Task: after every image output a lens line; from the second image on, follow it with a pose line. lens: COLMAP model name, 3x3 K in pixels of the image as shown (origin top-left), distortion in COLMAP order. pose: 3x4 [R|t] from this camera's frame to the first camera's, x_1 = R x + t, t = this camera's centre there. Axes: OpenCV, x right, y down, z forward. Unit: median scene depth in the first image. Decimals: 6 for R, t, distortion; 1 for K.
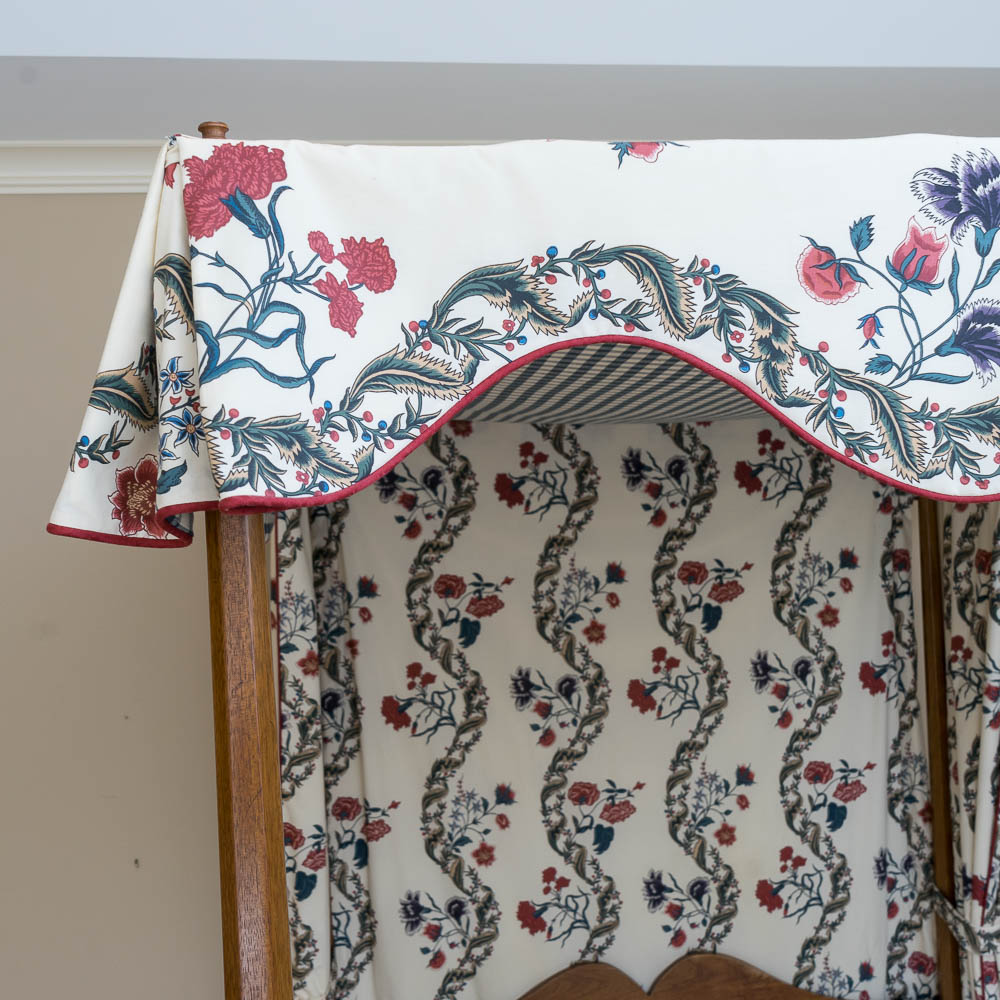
lens RADIAL K [[1616.9, 0, 637.7], [0, 1616.9, 557.1], [0, 0, 1]] dist [-0.028497, 0.000000]
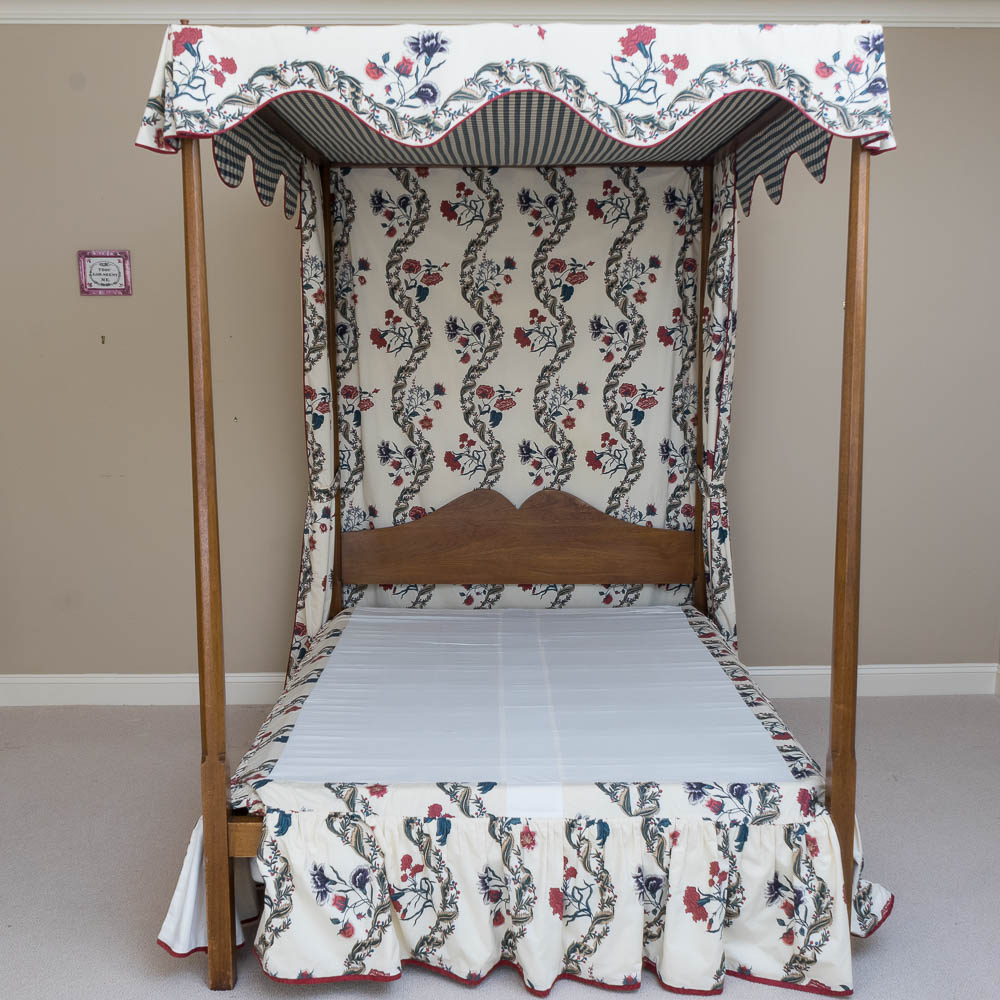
lens RADIAL K [[1192.4, 0, 483.2], [0, 1192.4, 498.1], [0, 0, 1]] dist [-0.006443, 0.000000]
pose [[0.990243, 0.062434, -0.124586, 0.132841], [-0.041622, 0.985722, 0.163153, 0.051032], [0.132993, -0.156375, 0.978703, -0.272703]]
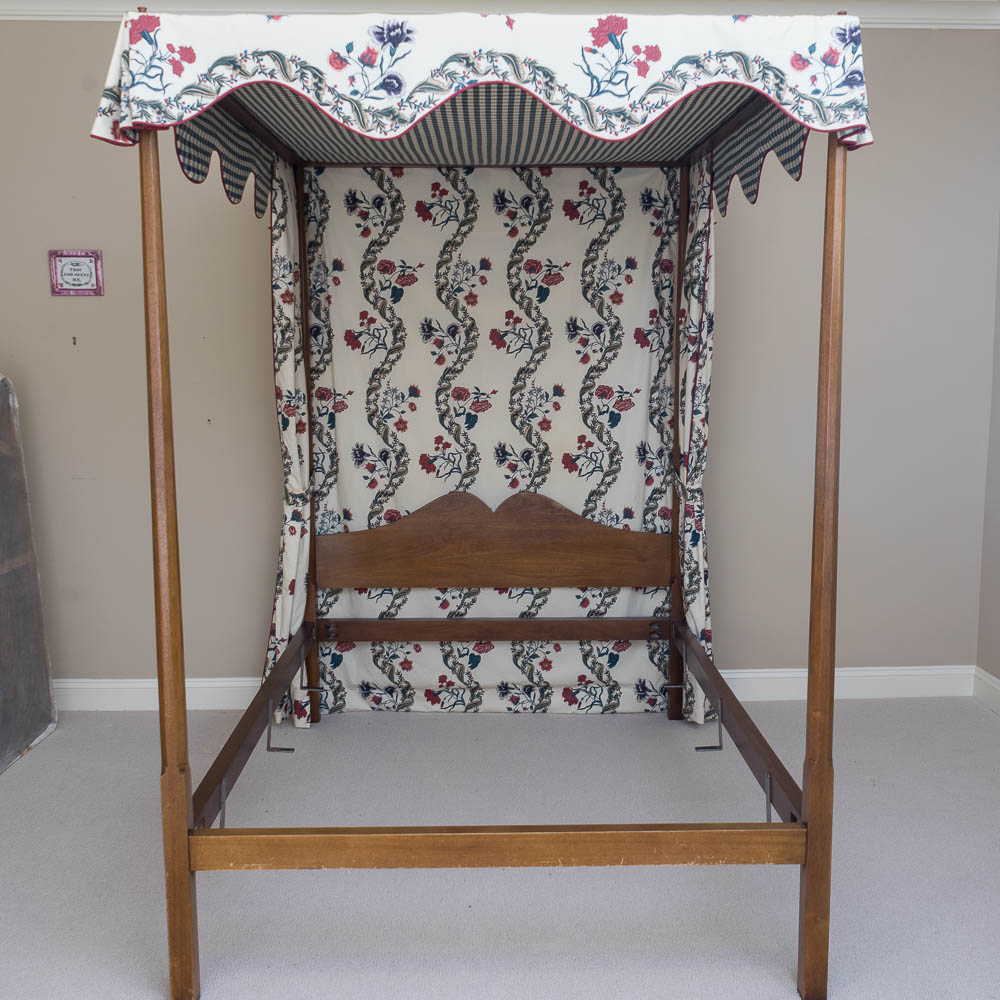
lens RADIAL K [[1192.4, 0, 477.7], [0, 1192.4, 494.8], [0, 0, 1]] dist [-0.006443, 0.000000]
pose [[0.991720, 0.061816, -0.112562, 0.135965], [-0.043634, 0.986576, 0.157367, 0.053135], [0.120779, -0.151152, 0.981104, -0.258870]]
